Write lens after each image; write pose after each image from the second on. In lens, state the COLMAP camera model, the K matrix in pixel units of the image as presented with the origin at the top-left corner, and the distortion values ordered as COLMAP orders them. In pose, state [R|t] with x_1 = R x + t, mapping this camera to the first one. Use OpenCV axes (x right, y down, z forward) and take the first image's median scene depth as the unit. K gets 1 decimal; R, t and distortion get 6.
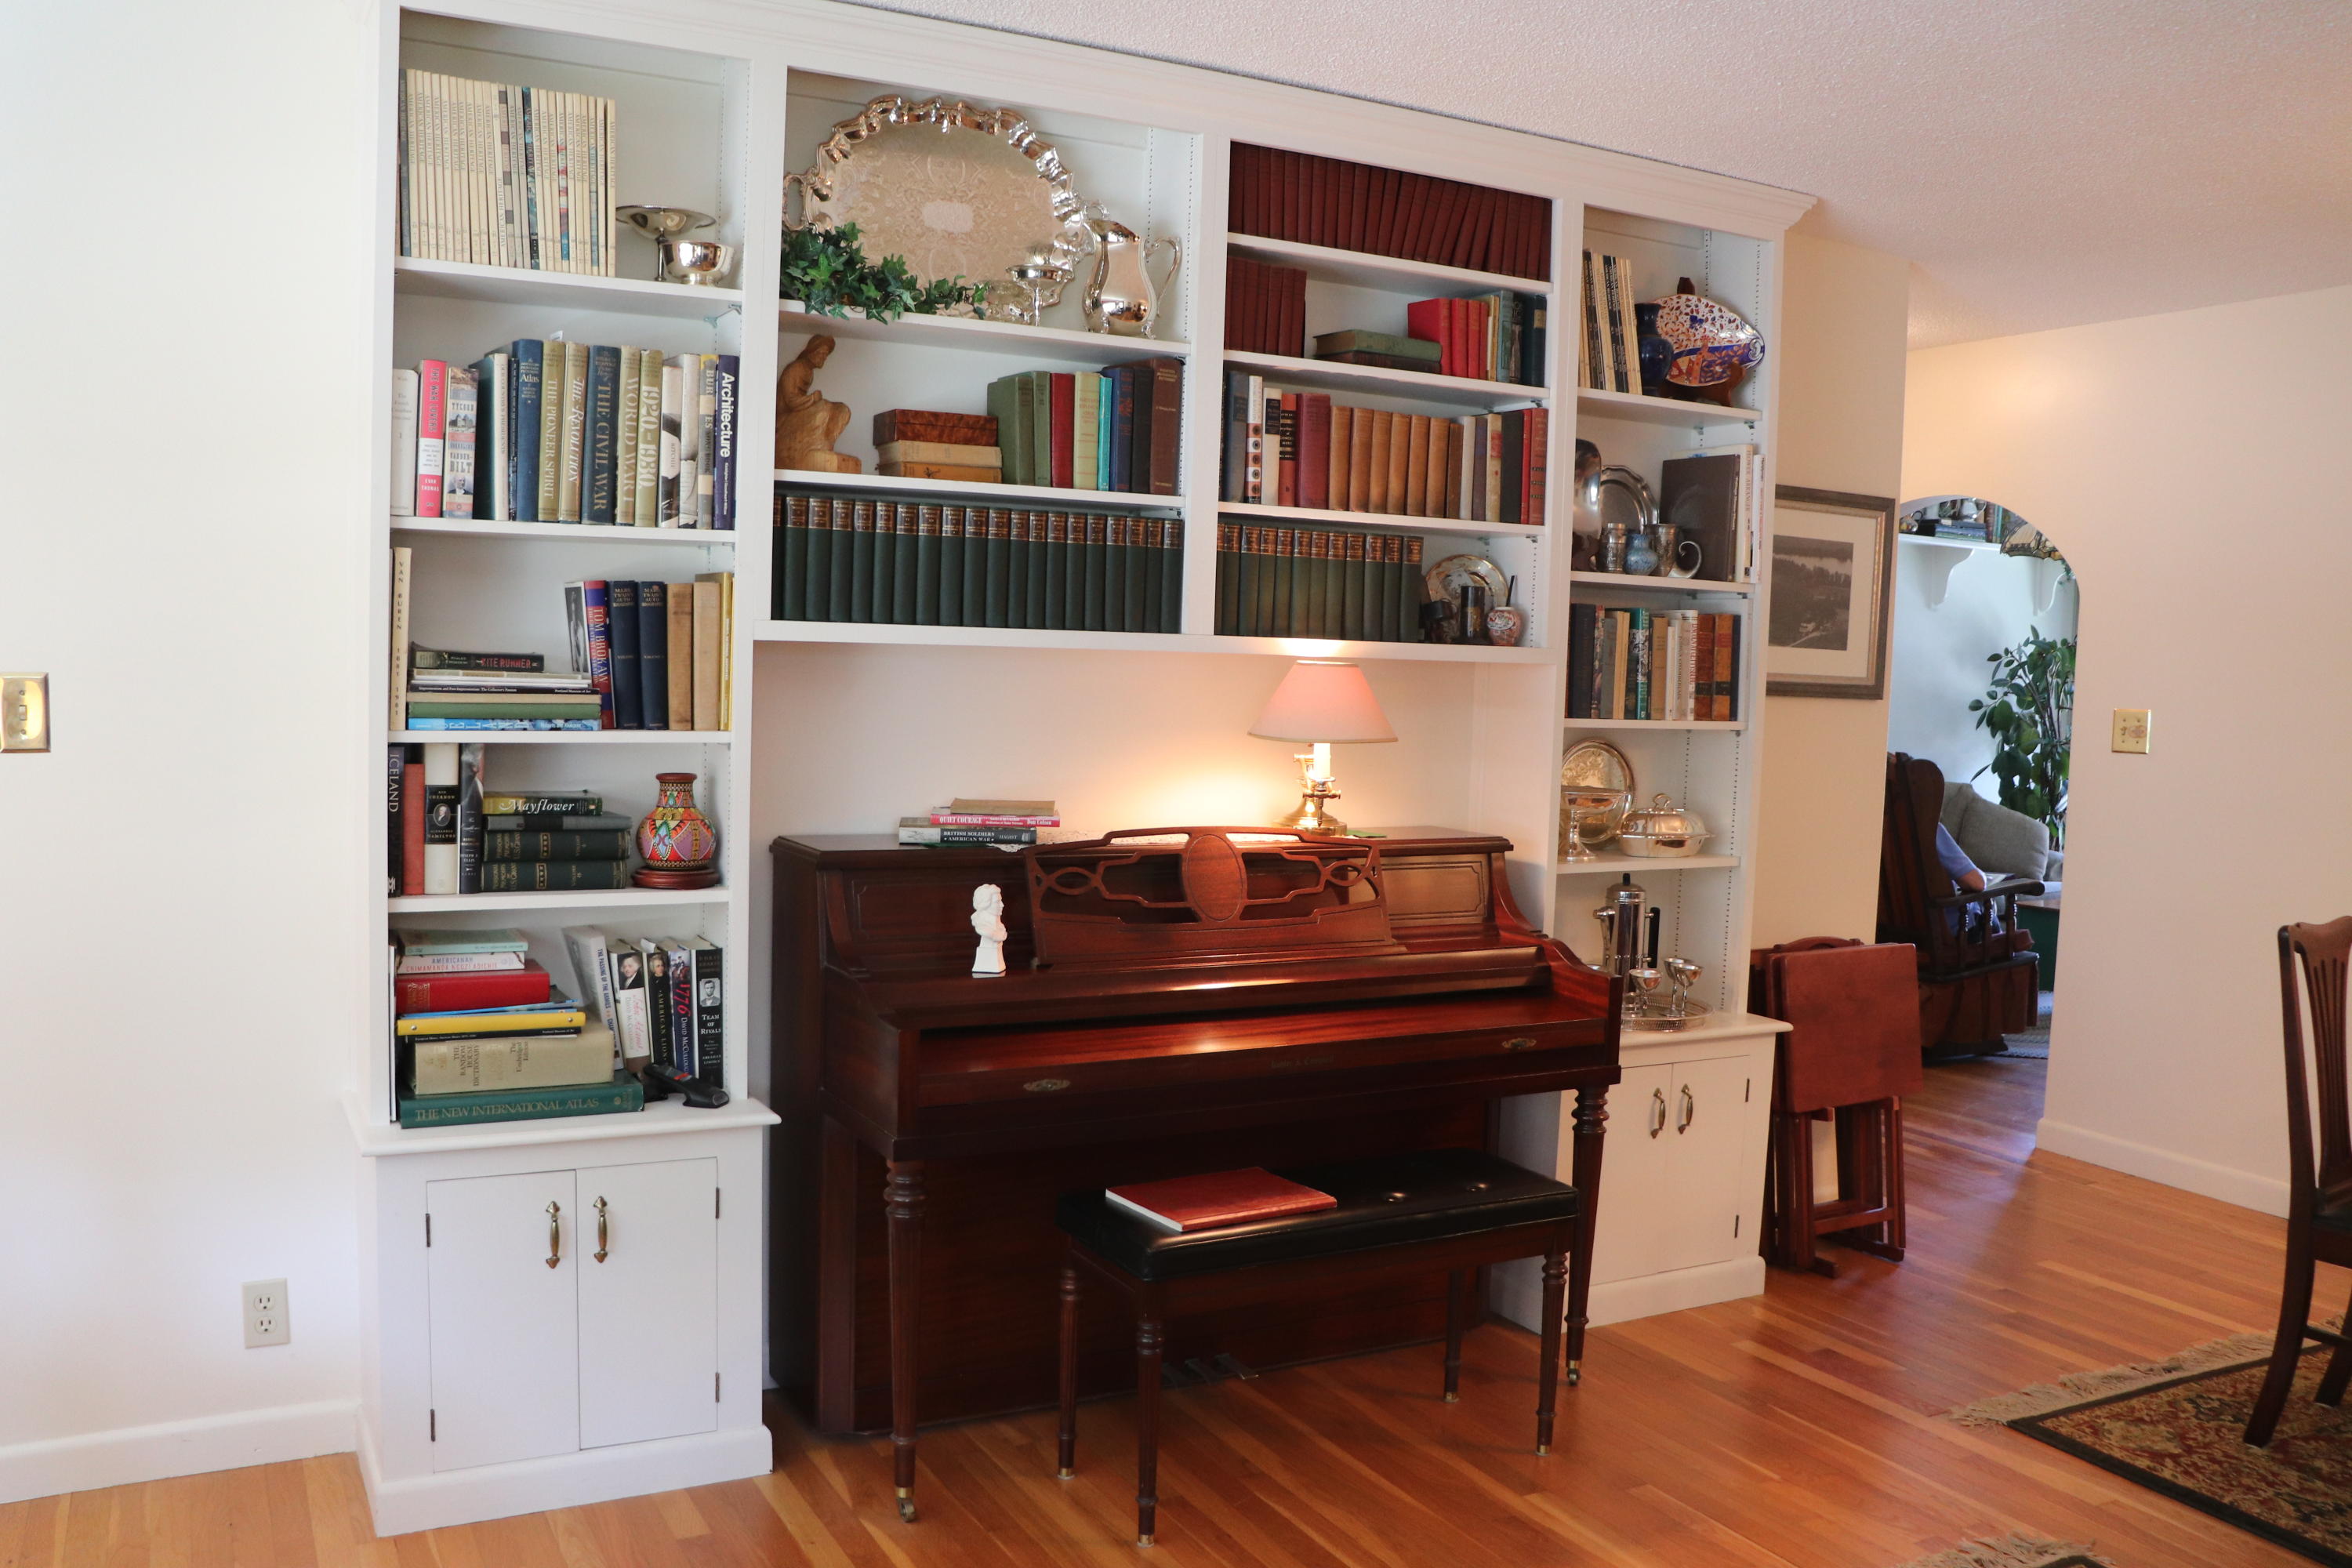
lens RADIAL K [[1922.5, 0, 1170.7], [0, 1922.5, 821.4], [0, 0, 1]] dist [-0.175420, 0.156989]
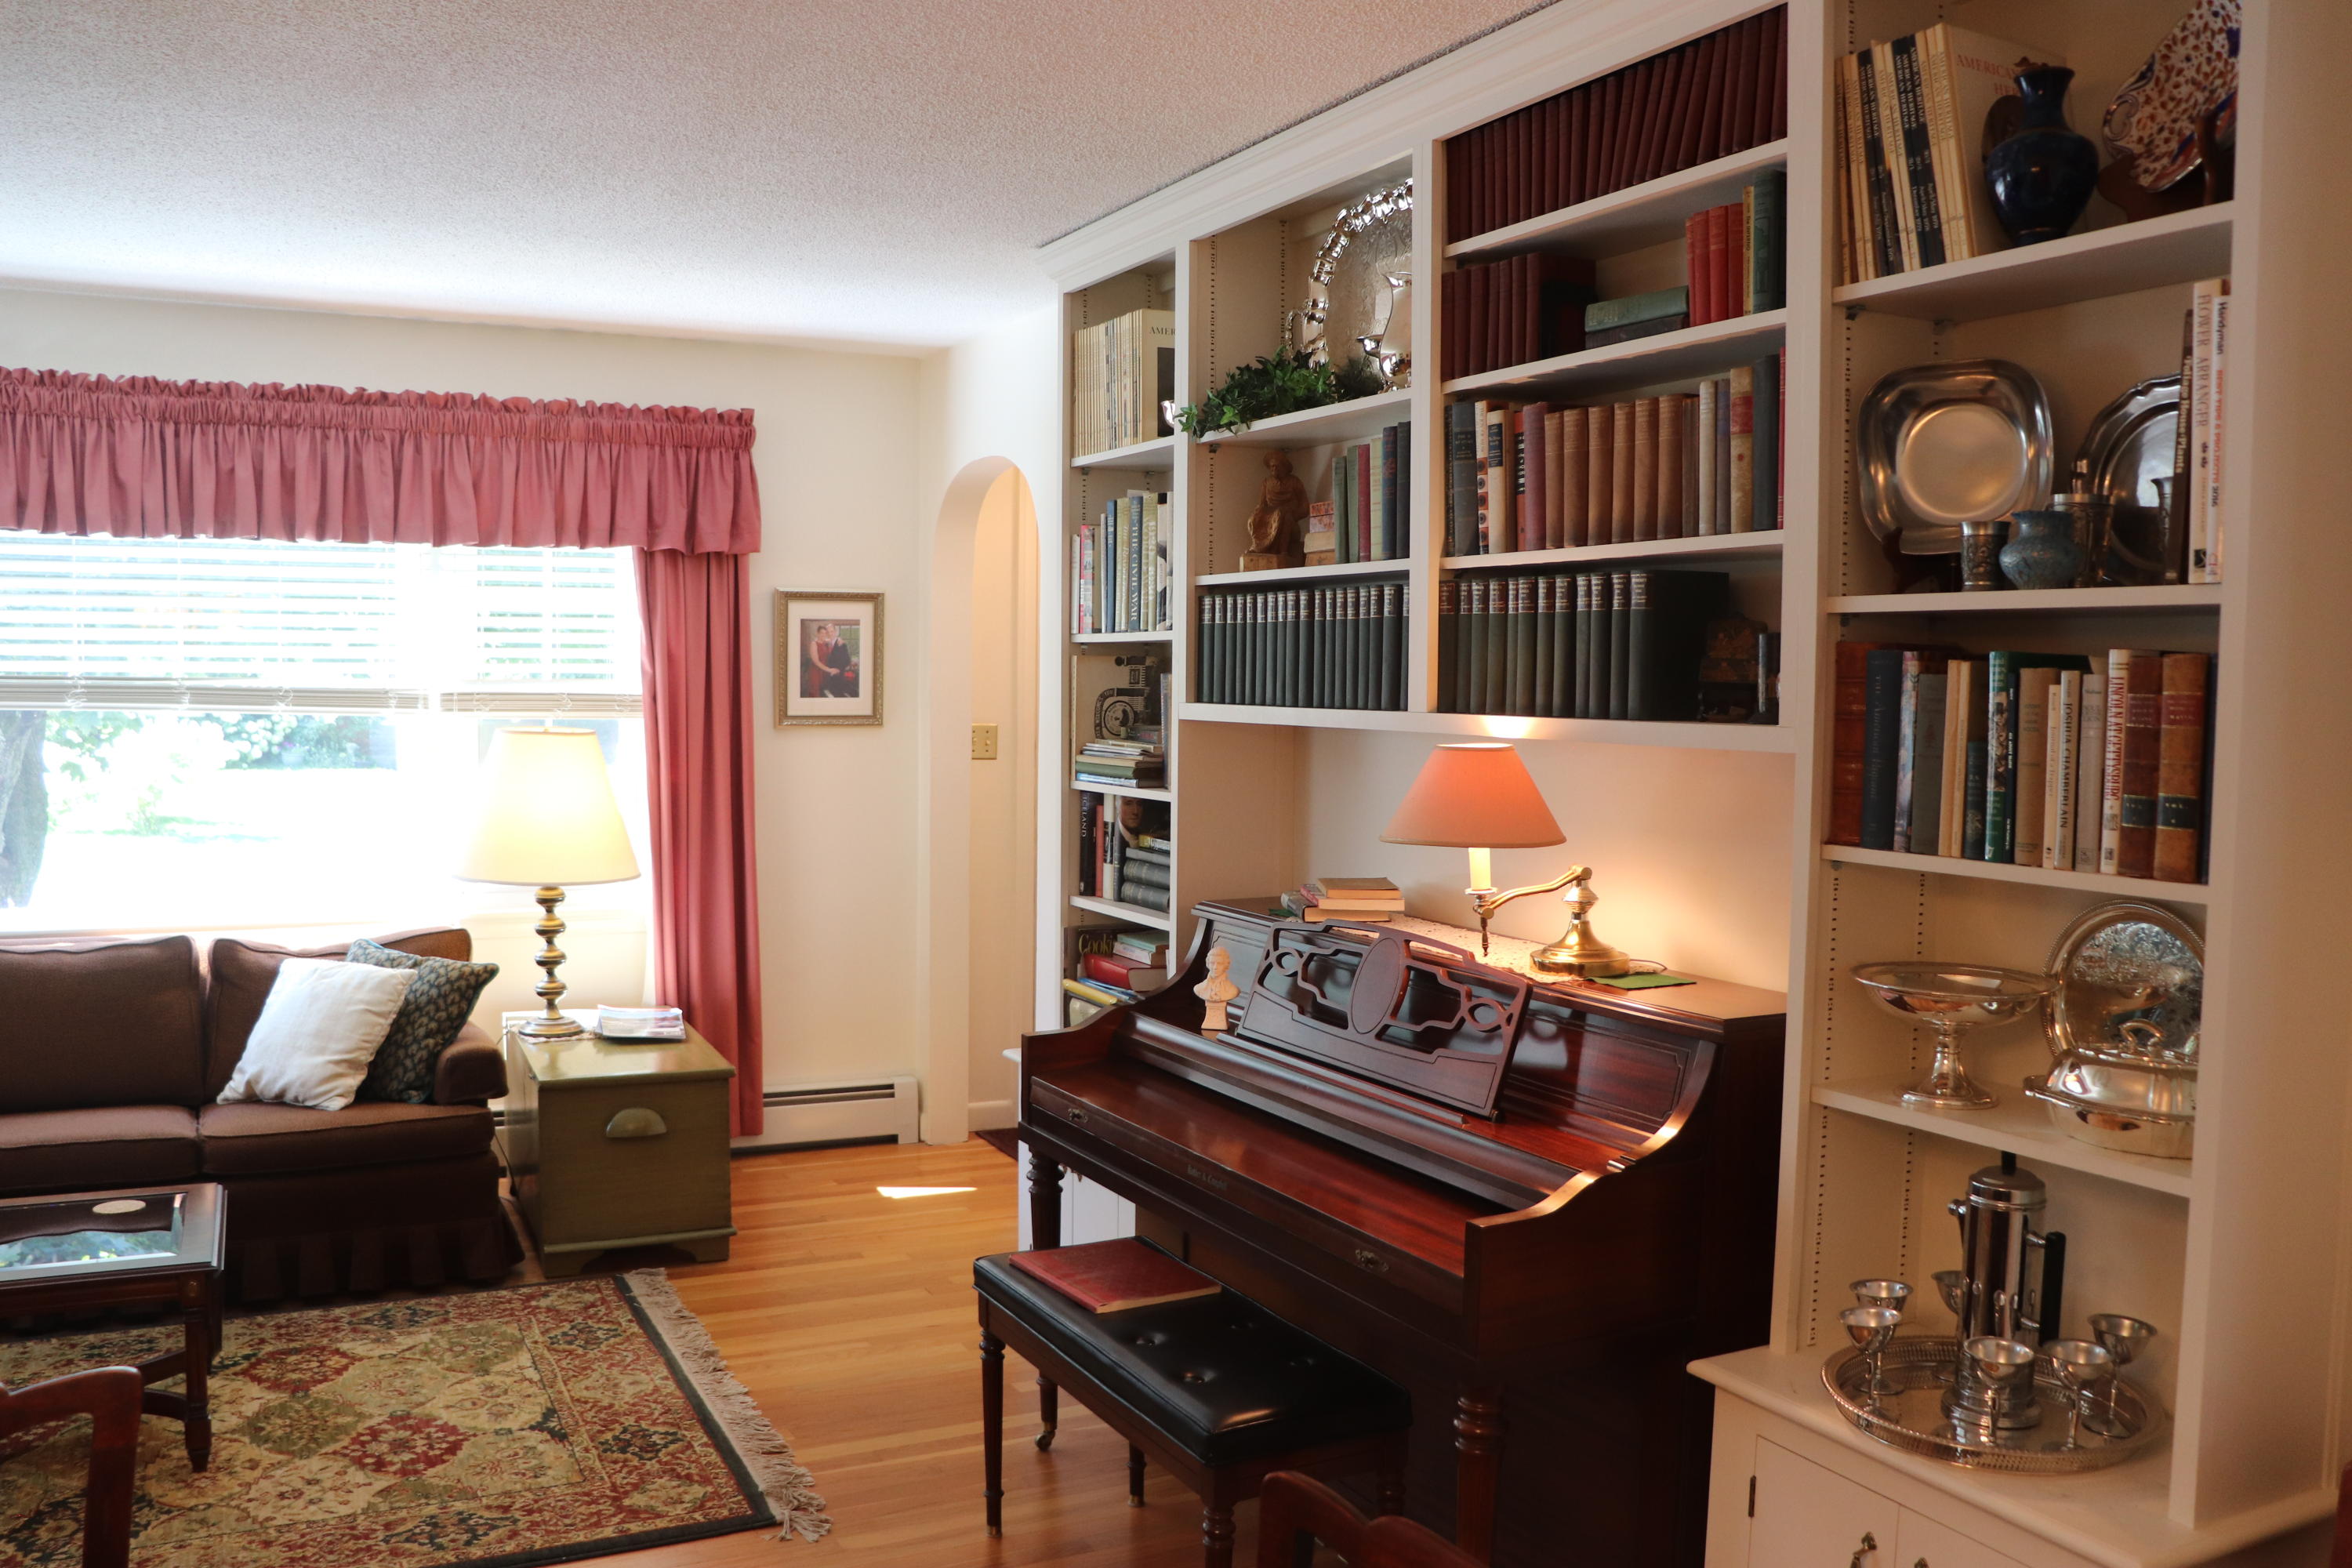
lens RADIAL K [[1922.5, 0, 1170.7], [0, 1922.5, 821.4], [0, 0, 1]] dist [-0.175420, 0.156989]
pose [[-0.021549, 0.043482, -0.998822, 0.875346], [-0.101654, 0.993781, 0.045456, -0.074077], [0.994586, 0.102514, -0.016995, 0.885918]]
